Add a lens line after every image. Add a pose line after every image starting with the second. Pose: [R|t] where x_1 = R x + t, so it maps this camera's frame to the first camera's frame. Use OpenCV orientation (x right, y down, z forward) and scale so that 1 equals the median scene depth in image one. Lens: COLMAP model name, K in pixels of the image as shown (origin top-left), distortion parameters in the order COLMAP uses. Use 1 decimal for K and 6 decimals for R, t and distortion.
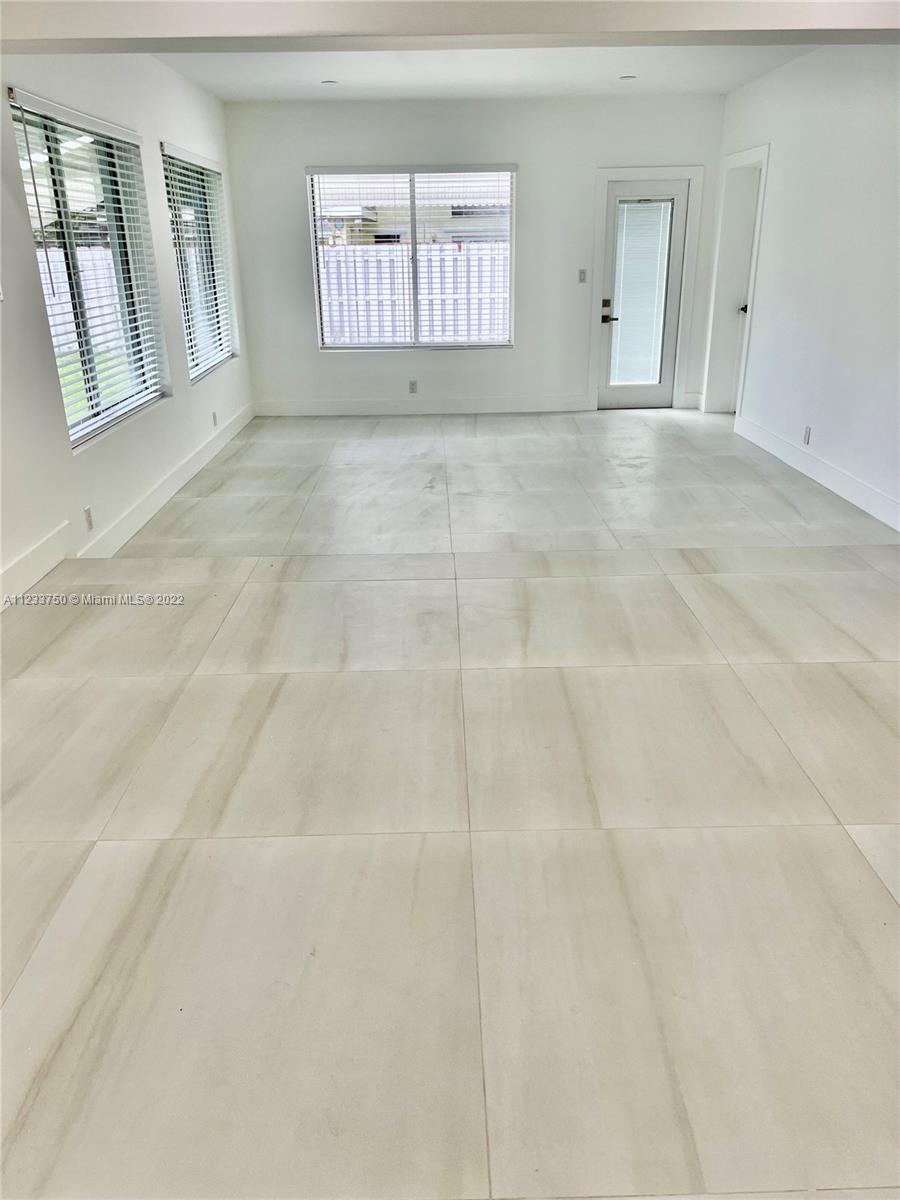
lens RADIAL K [[901.0, 0, 456.6], [0, 901.0, 606.8], [0, 0, 1]] dist [0.046494, -0.033717]
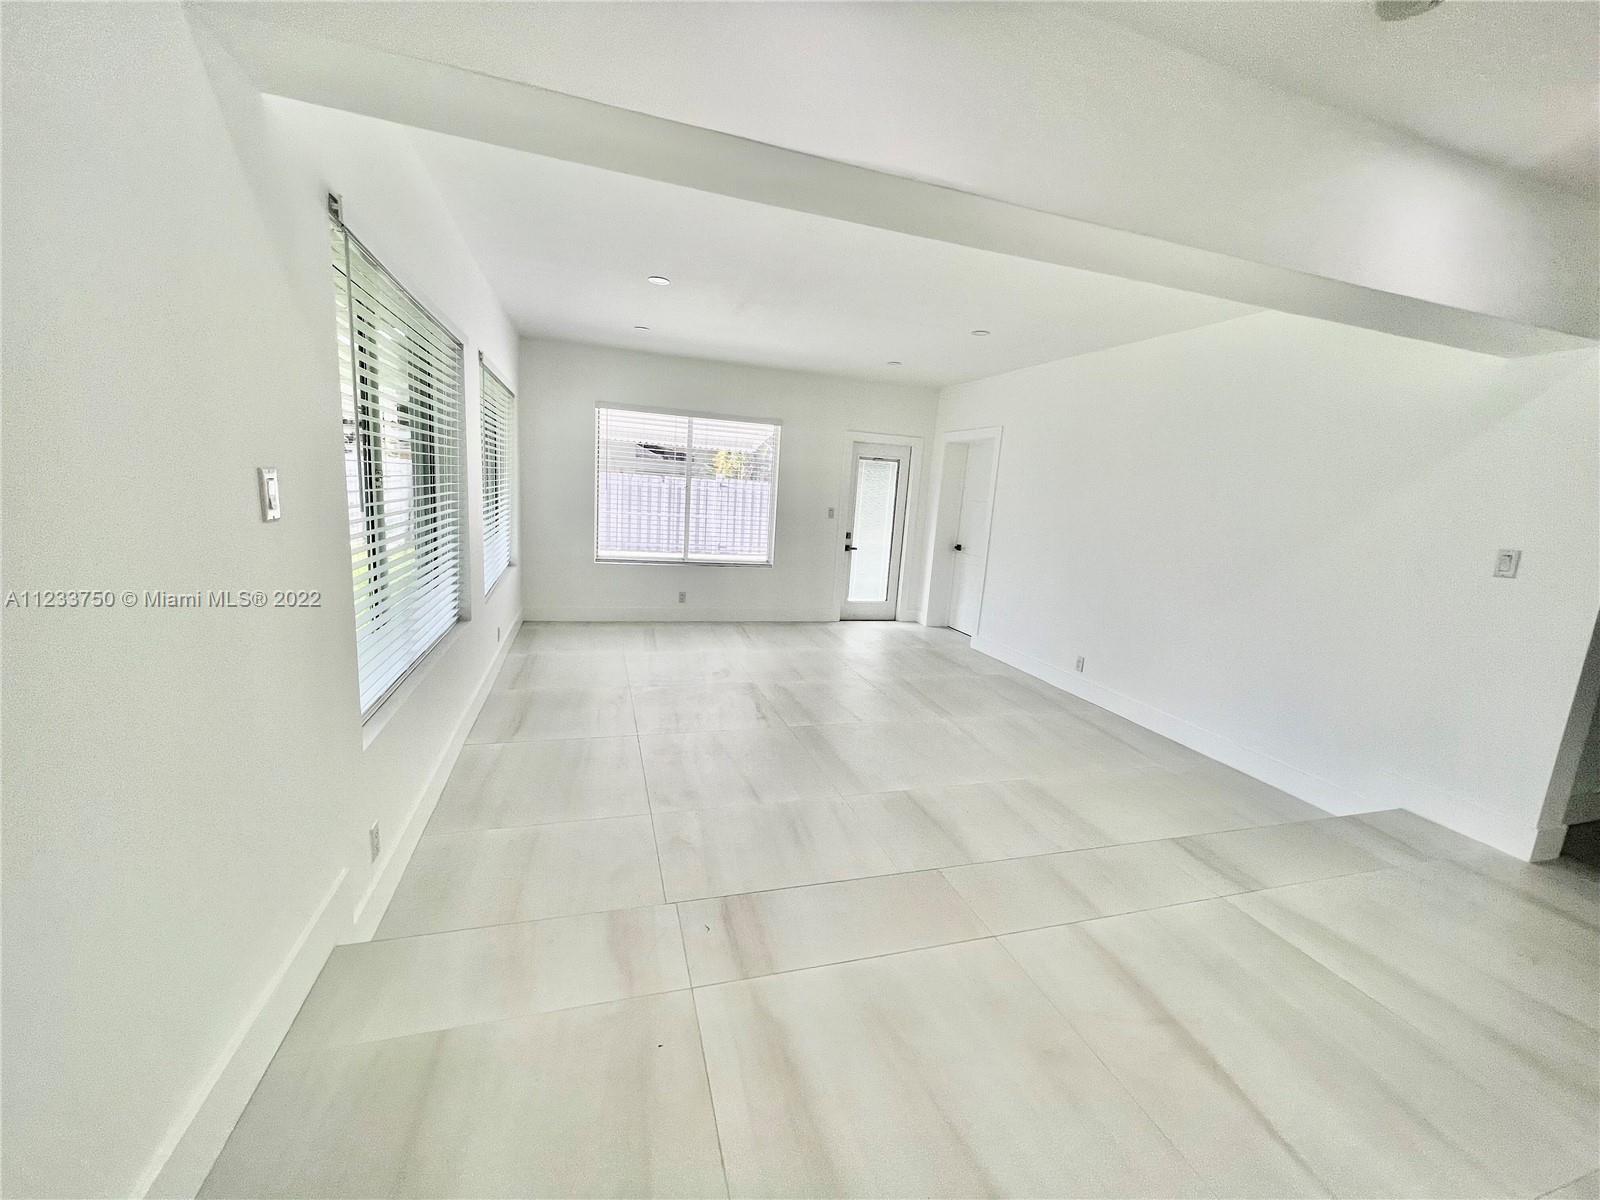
lens RADIAL K [[636.3, 0, 803.8], [0, 636.3, 603.8], [0, 0, 1]] dist [0.002713, 0.000263]
pose [[0.956857, 0.026932, 0.289308, -0.134747], [0.029251, 0.981708, -0.188133, -0.090364], [-0.289083, 0.188479, 0.938566, 0.246813]]
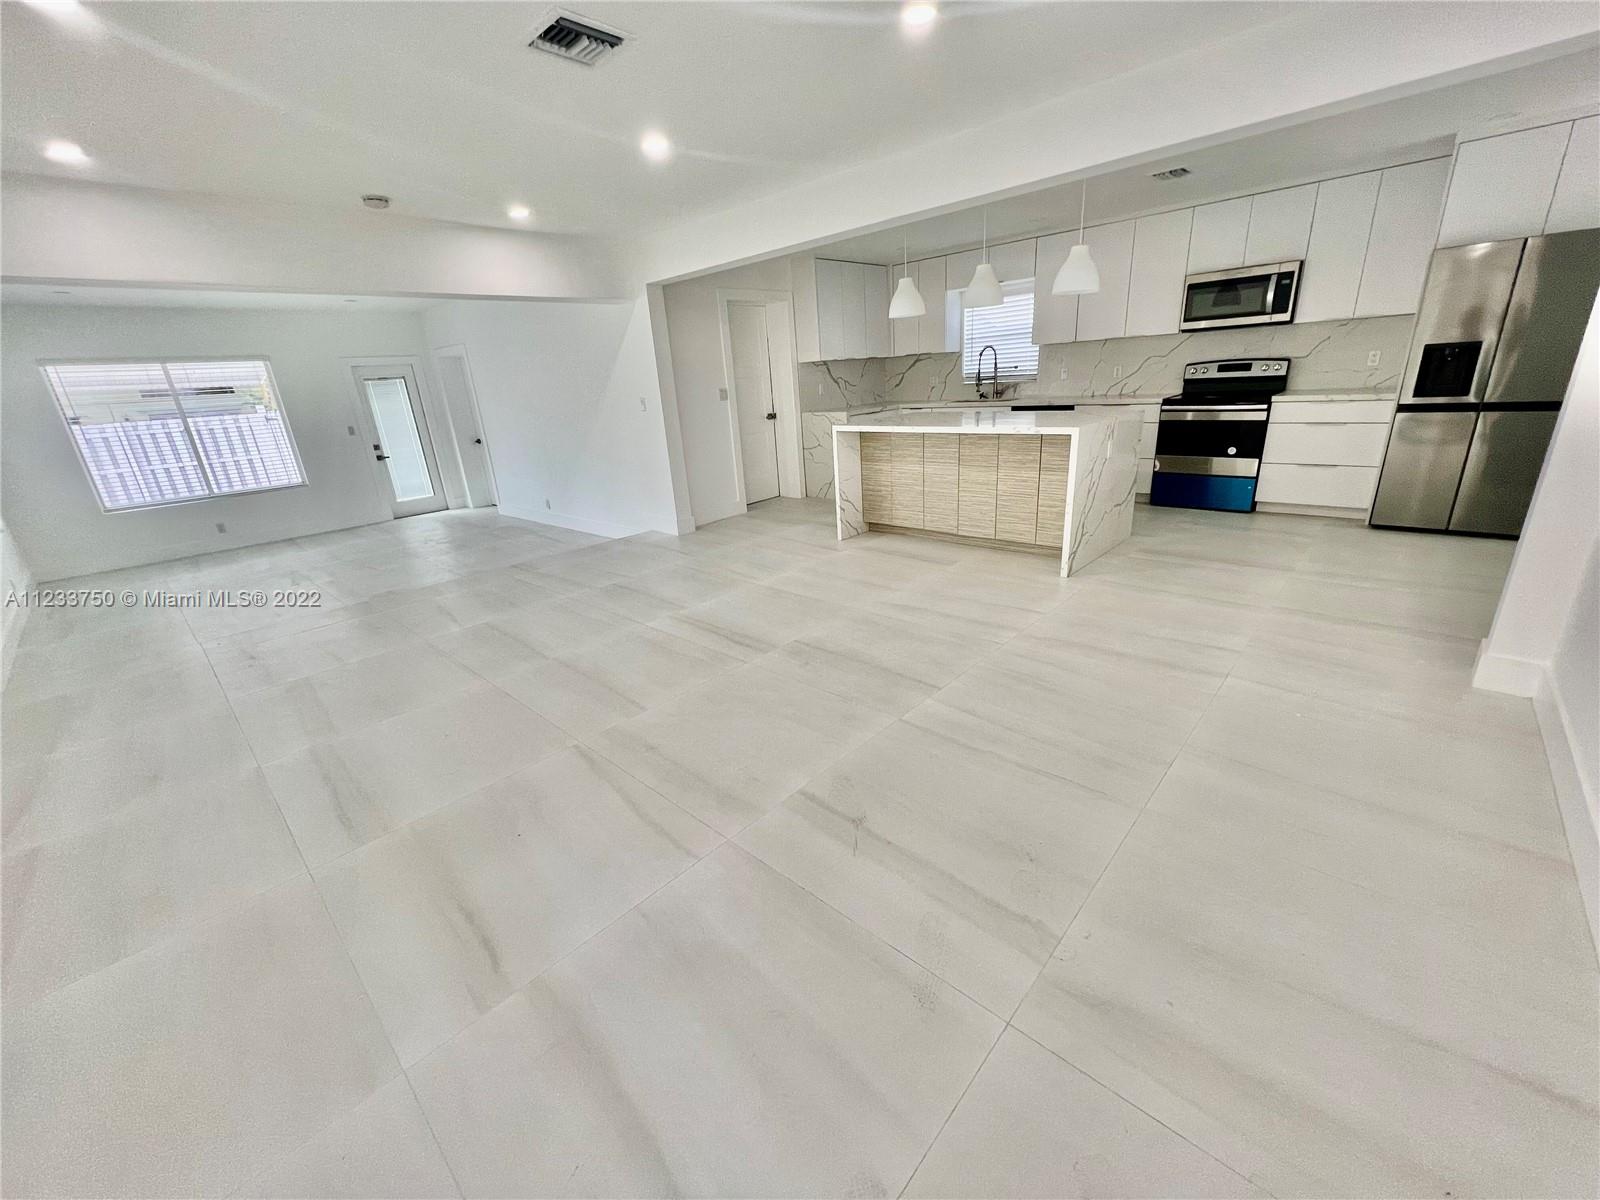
lens RADIAL K [[636.3, 0, 796.4], [0, 636.3, 601.1], [0, 0, 1]] dist [0.002713, 0.000263]
pose [[0.699307, -0.267819, 0.662754, -0.106198], [0.317500, 0.947058, 0.047695, 0.061115], [-0.640440, 0.177072, 0.747317, -0.142124]]
